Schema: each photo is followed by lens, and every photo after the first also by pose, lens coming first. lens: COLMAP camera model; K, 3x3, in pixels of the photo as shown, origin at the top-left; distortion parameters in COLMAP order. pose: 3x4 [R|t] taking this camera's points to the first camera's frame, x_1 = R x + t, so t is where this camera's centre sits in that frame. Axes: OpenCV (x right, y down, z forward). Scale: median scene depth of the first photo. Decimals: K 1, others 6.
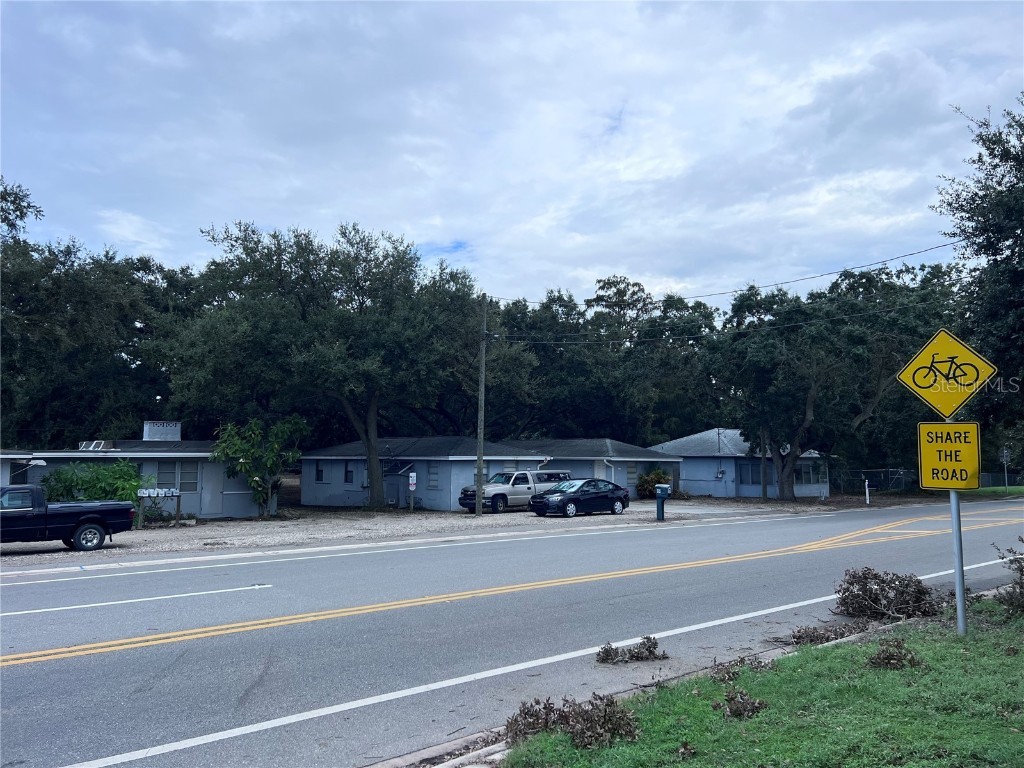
lens RADIAL K [[791.2, 0, 511.8], [0, 791.2, 371.9], [0, 0, 1]] dist [0.065038, -0.074003]
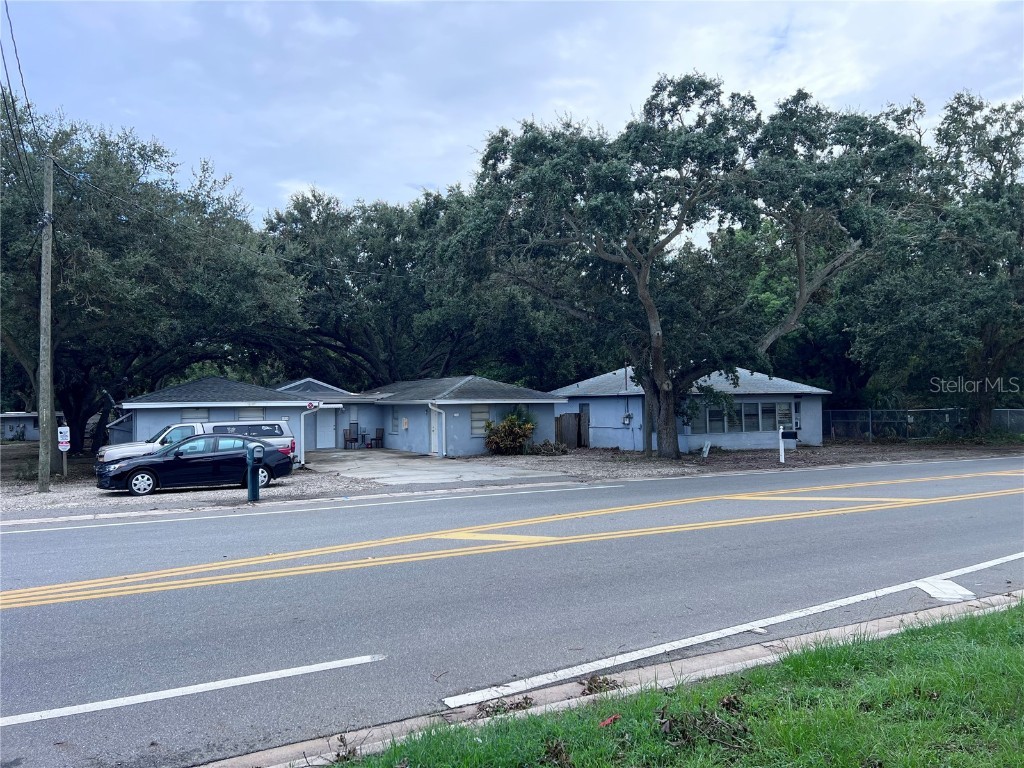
lens RADIAL K [[768.9, 0, 532.0], [0, 768.9, 362.2], [0, 0, 1]] dist [0.023480, -0.002915]
pose [[0.975123, -0.031388, -0.219430, 0.030226], [0.043704, 0.997716, 0.051501, 0.003410], [0.217312, -0.059809, 0.974268, 0.027822]]
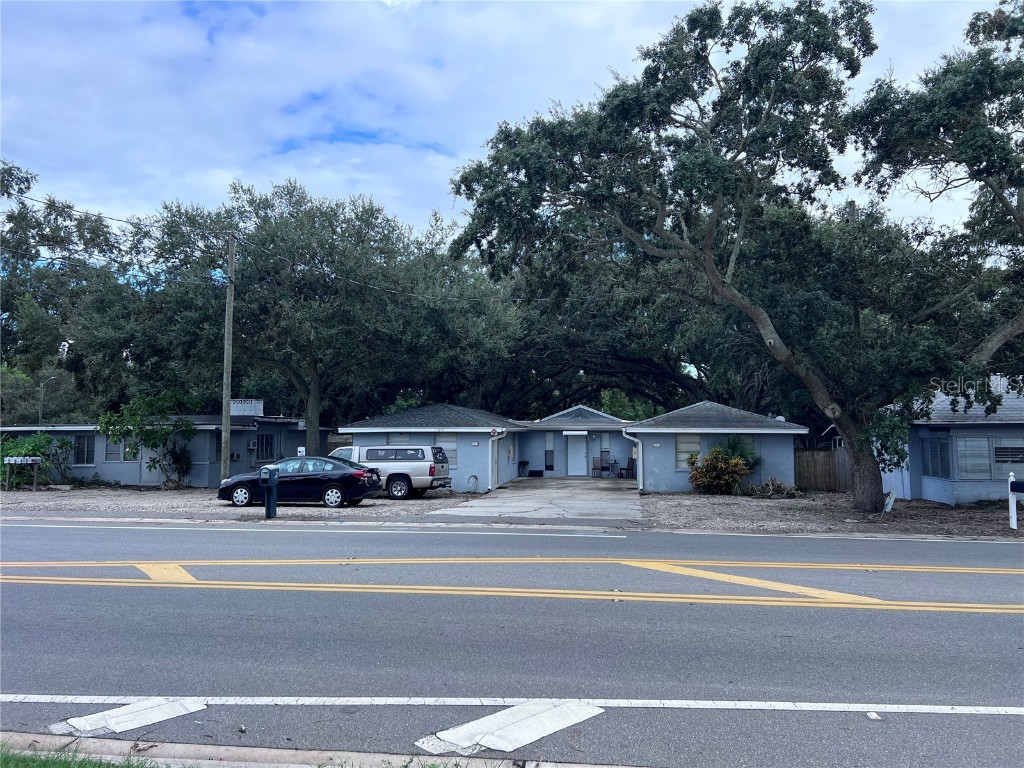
lens RADIAL K [[783.2, 0, 512.0], [0, 783.2, 384.0], [0, 0, 1]] dist [0.067358, -0.073706]
pose [[0.643461, -0.055822, -0.763440, 0.136638], [0.087804, 0.996137, 0.001168, 0.014993], [0.760426, -0.067784, 0.645877, 0.120161]]
